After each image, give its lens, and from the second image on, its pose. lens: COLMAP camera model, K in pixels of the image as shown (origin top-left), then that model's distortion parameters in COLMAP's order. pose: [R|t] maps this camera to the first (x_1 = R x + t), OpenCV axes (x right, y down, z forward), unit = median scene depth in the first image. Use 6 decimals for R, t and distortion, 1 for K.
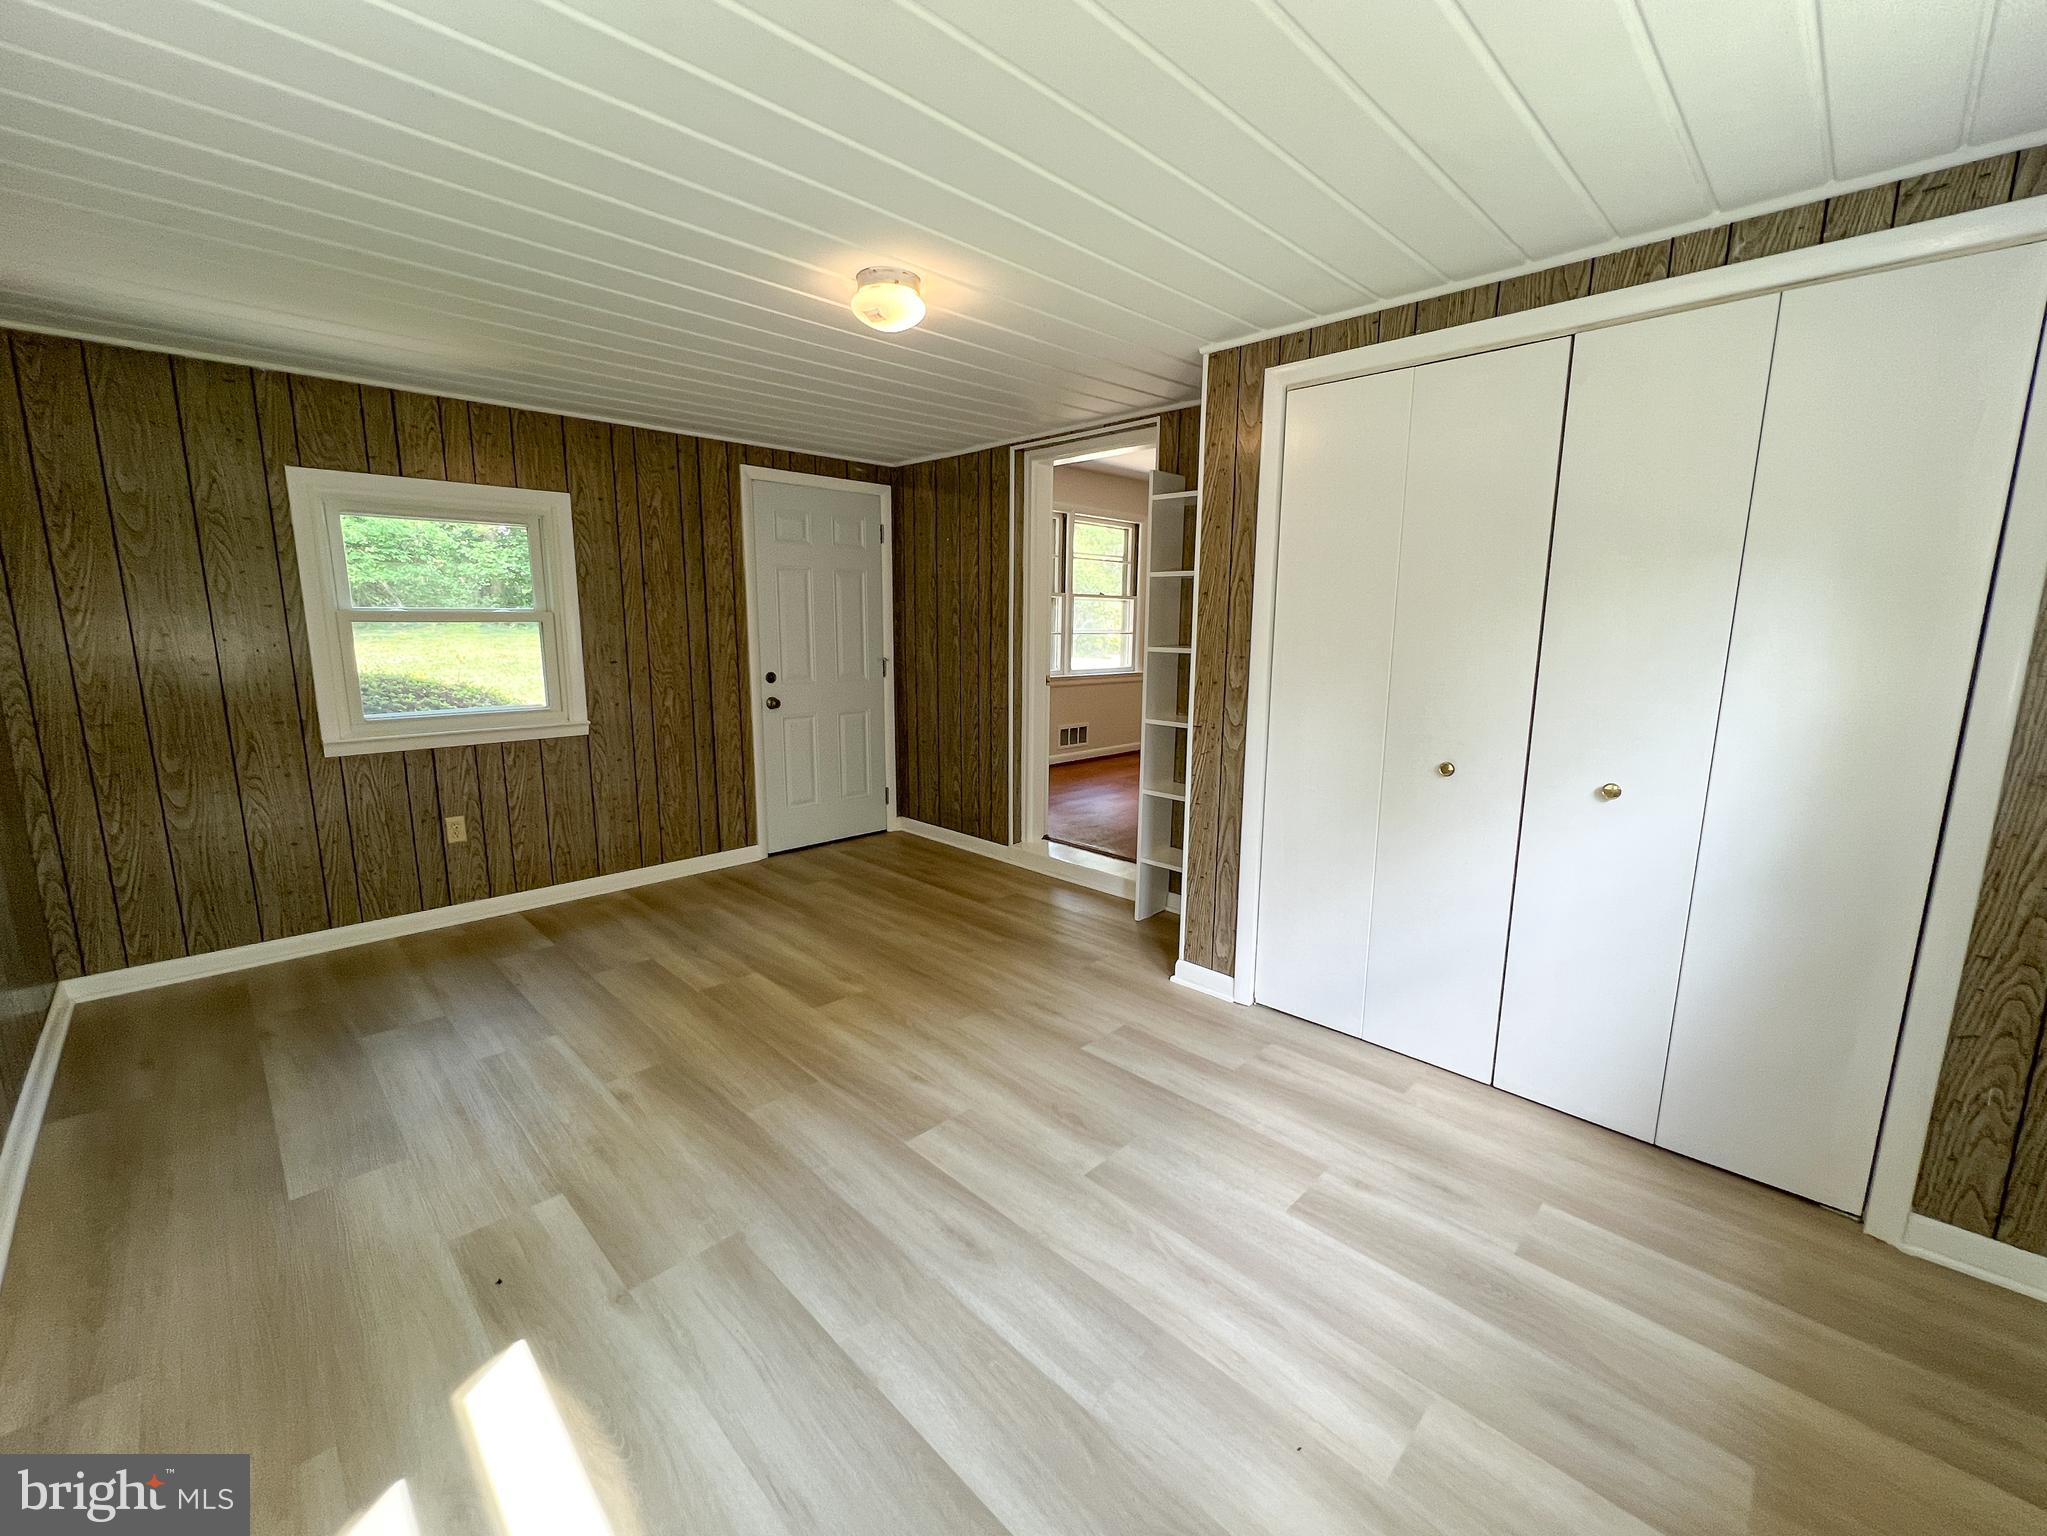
lens RADIAL K [[830.5, 0, 1030.4], [0, 830.5, 762.4], [0, 0, 1]] dist [-0.000757, 0.000053]
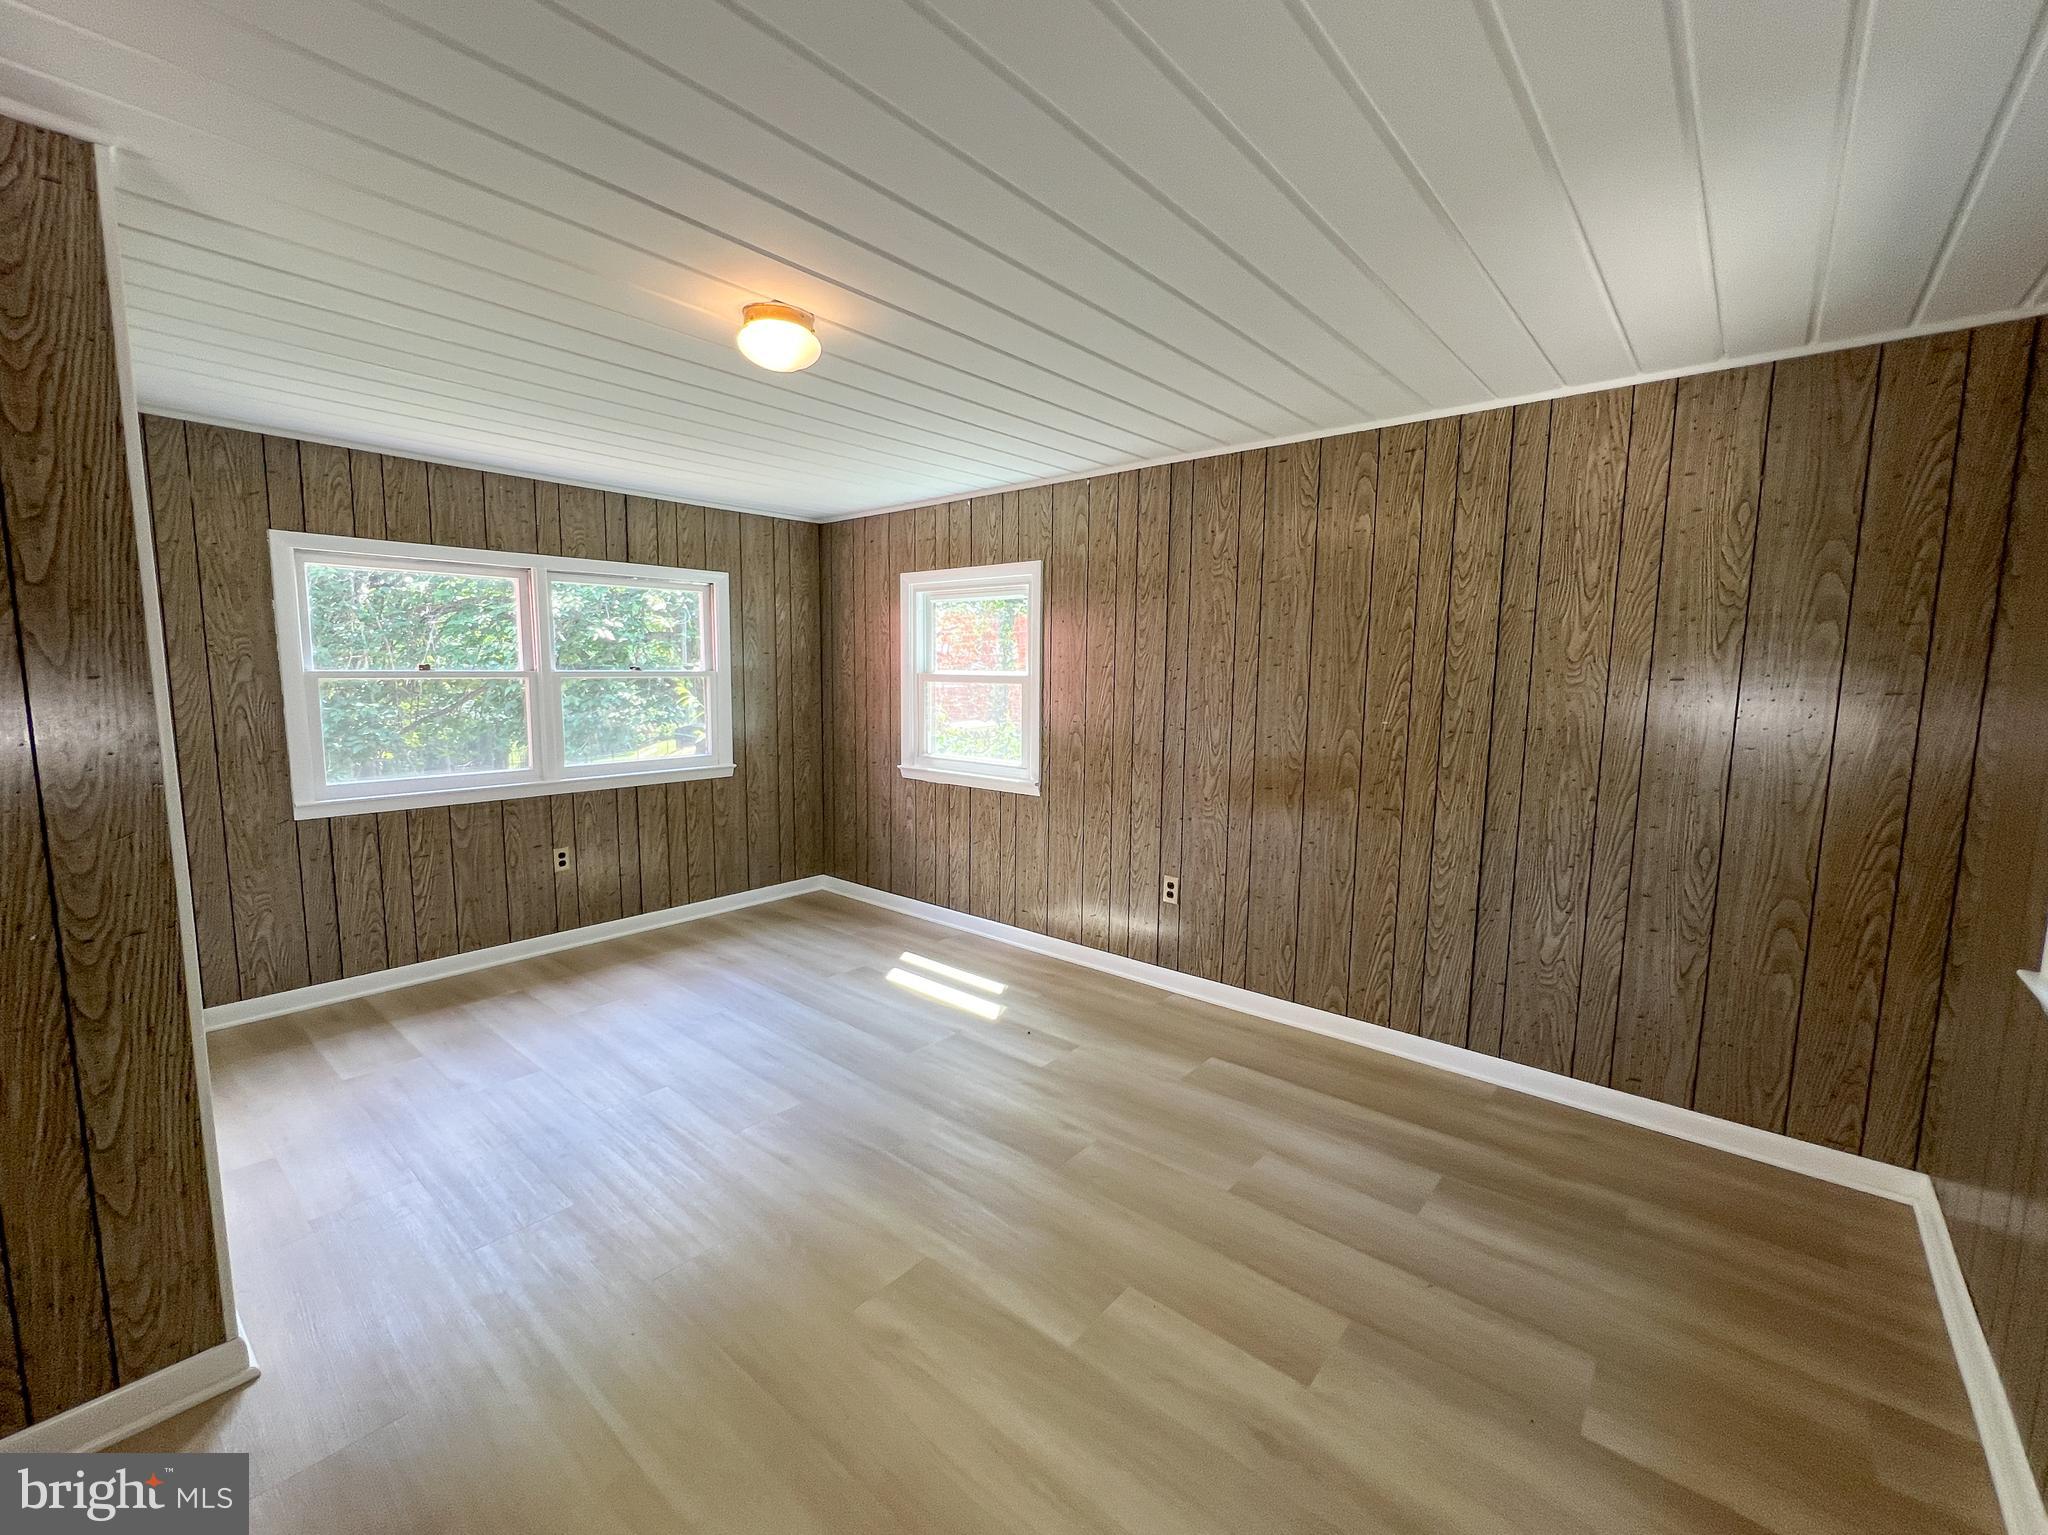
lens RADIAL K [[830.9, 0, 1030.9], [0, 830.9, 761.9], [0, 0, 1]] dist [-0.000757, 0.000053]
pose [[-0.995669, -0.005860, -0.092787, -0.296745], [-0.031995, 0.958652, 0.282778, -0.303059], [0.087293, 0.284522, -0.954687, 1.638282]]
